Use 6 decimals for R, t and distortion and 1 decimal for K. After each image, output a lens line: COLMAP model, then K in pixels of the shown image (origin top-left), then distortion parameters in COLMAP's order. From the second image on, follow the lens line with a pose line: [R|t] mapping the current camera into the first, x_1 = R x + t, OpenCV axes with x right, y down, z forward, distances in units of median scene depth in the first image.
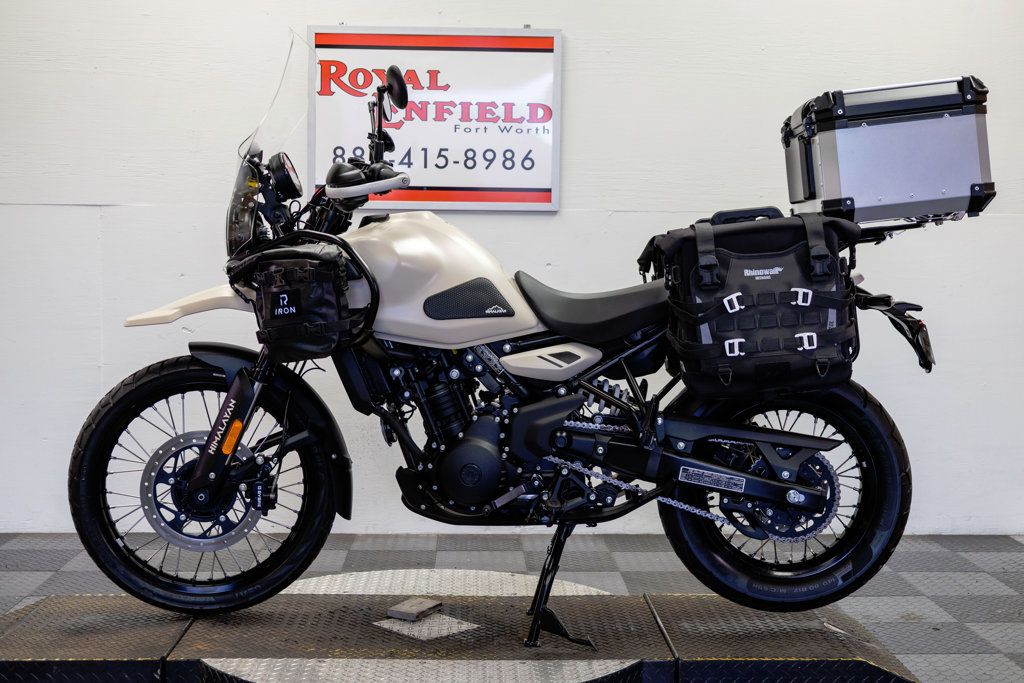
lens RADIAL K [[1420.7, 0, 512.0], [0, 1420.7, 341.5], [0, 0, 1]] dist [-0.001091, -0.042902]
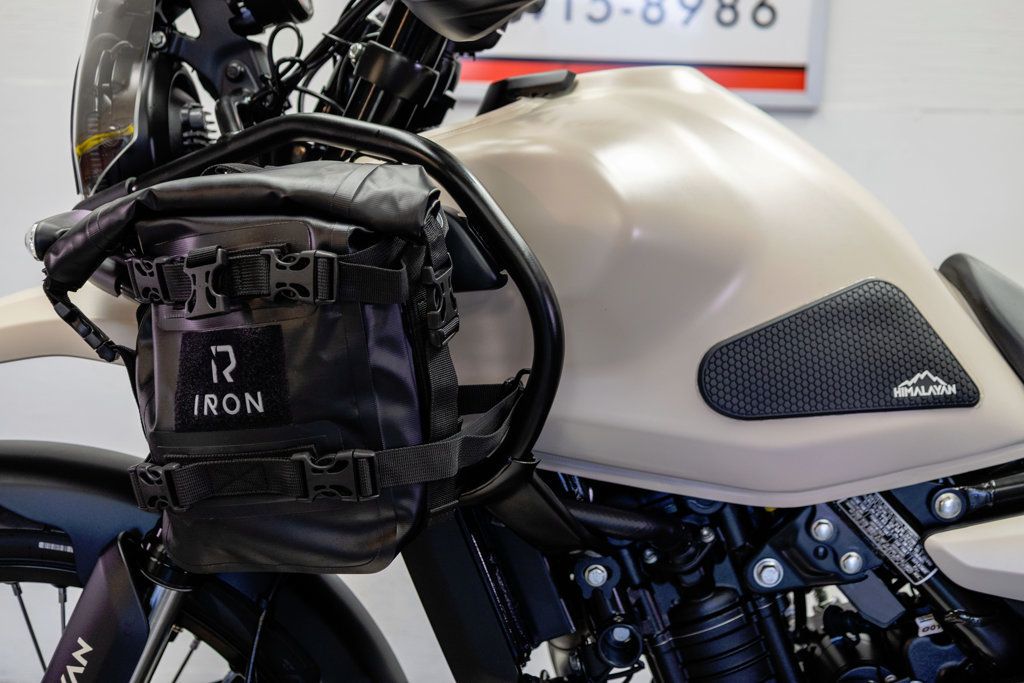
lens RADIAL K [[1467.9, 0, 507.2], [0, 1467.9, 343.5], [0, 0, 1]] dist [0.004032, 0.000327]
pose [[0.999018, 0.022261, -0.038309, -0.088291], [-0.020295, 0.998494, 0.050960, -0.045090], [0.039386, -0.050132, 0.997966, 0.667387]]
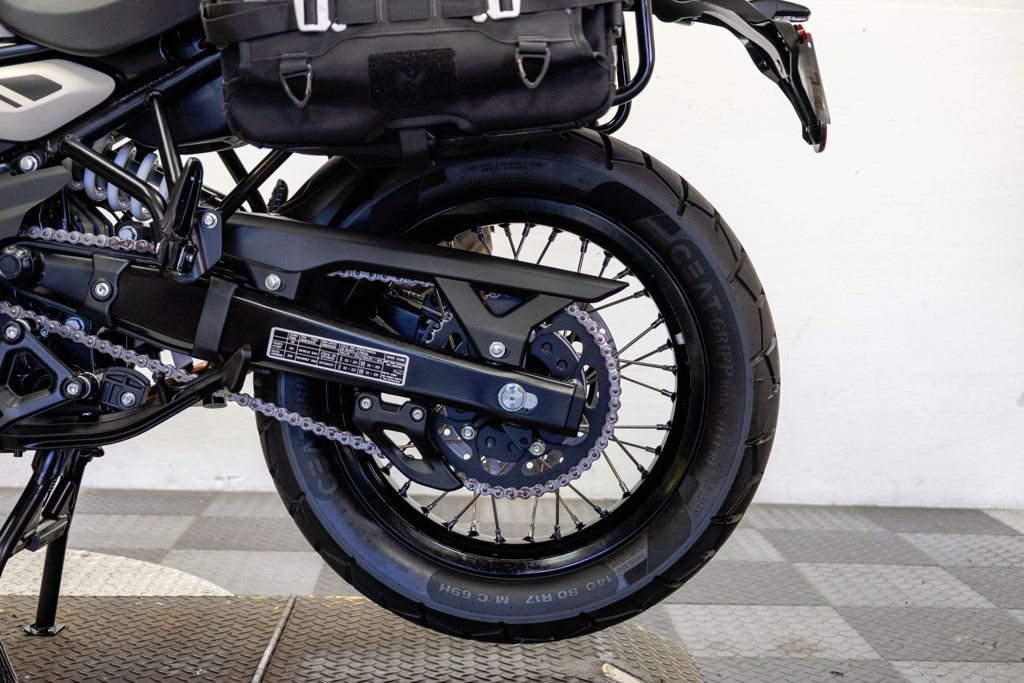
lens RADIAL K [[1420.7, 0, 512.0], [0, 1420.7, 341.5], [0, 0, 1]] dist [-0.001091, -0.042902]
pose [[0.999673, 0.021630, 0.013642, 0.185934], [-0.021828, 0.999656, 0.014549, 0.082099], [-0.013323, -0.014842, 0.999801, 0.526545]]
